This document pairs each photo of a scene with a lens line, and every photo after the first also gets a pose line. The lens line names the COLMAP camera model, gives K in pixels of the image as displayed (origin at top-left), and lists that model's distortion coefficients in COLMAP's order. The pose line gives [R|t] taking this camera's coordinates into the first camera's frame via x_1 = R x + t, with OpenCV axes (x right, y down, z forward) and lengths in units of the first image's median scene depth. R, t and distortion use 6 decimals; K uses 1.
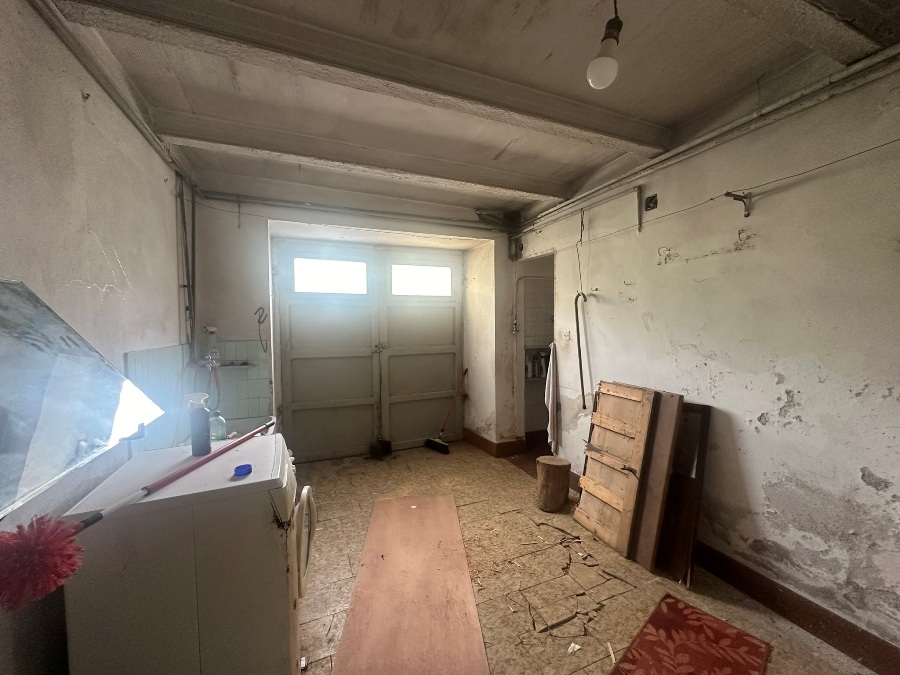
lens RADIAL K [[359.3, 0, 450.0], [0, 359.3, 337.5], [0, 0, 1]] dist [-0.003662, -0.000087]
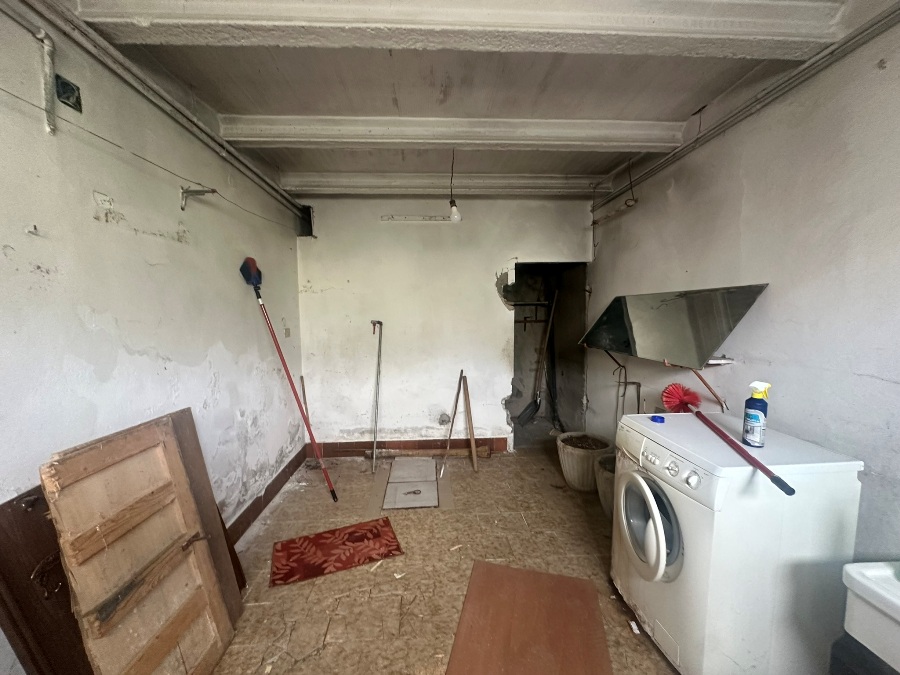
lens RADIAL K [[359.3, 0, 450.0], [0, 359.3, 337.5], [0, 0, 1]] dist [-0.003662, -0.000087]
pose [[-0.946450, -0.007439, 0.322765, -0.191333], [0.027726, 0.994168, 0.104213, -0.071664], [-0.321658, 0.107582, -0.940724, 1.752627]]
